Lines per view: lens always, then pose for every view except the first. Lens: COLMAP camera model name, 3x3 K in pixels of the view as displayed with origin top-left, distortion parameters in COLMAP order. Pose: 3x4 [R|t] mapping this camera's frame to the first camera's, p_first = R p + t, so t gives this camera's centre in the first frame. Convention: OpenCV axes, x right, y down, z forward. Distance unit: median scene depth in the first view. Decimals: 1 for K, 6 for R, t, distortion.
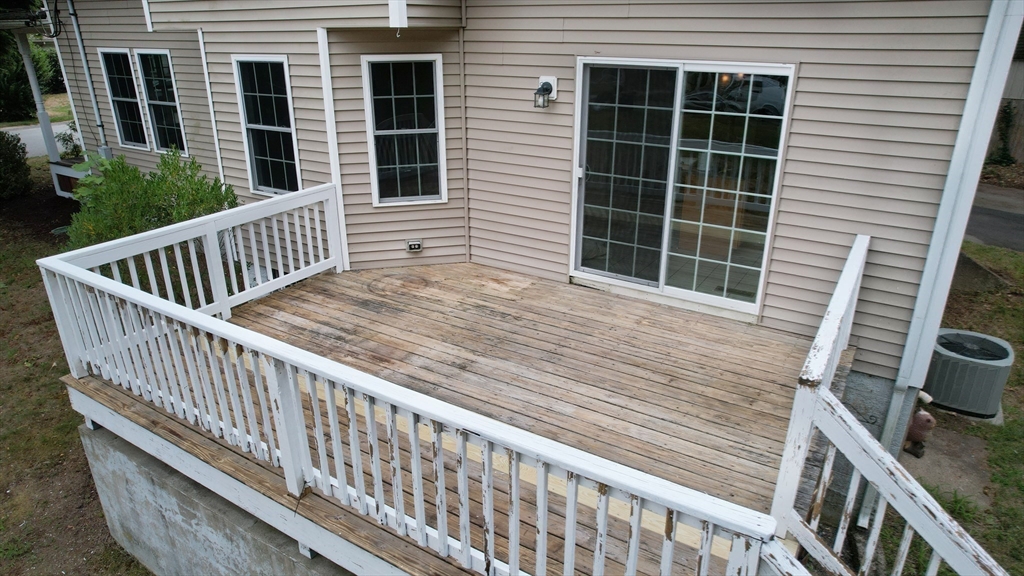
lens RADIAL K [[648.7, 0, 508.6], [0, 648.7, 297.2], [0, 0, 1]] dist [-0.043860, 0.014177]
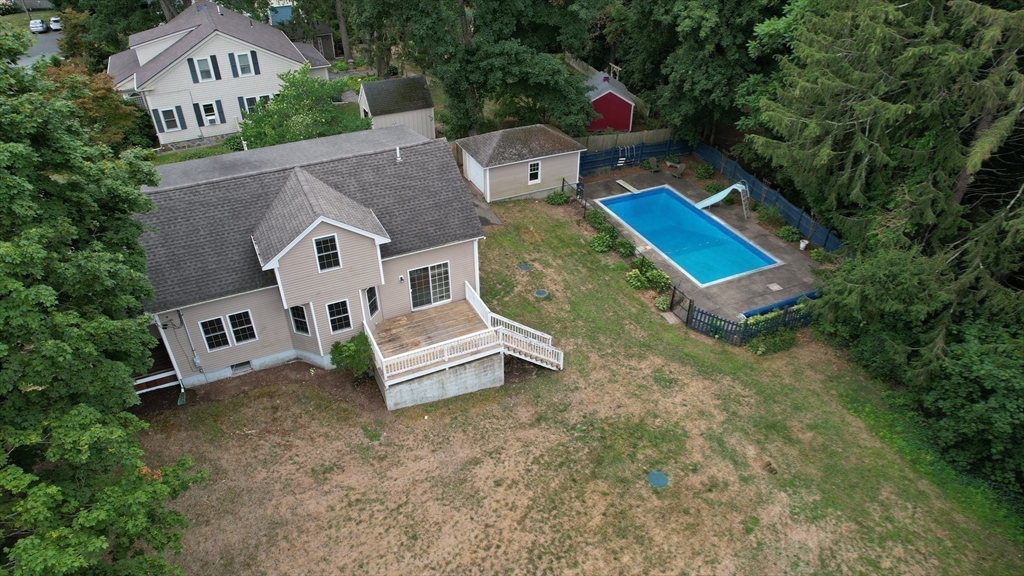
lens RADIAL K [[648.7, 0, 517.2], [0, 648.7, 289.3], [0, 0, 1]] dist [-0.043860, 0.014177]
pose [[0.525854, -0.475262, 0.705410, -2.534128], [0.323726, 0.878747, 0.350722, -1.461001], [-0.786562, 0.043931, 0.615947, -2.229597]]
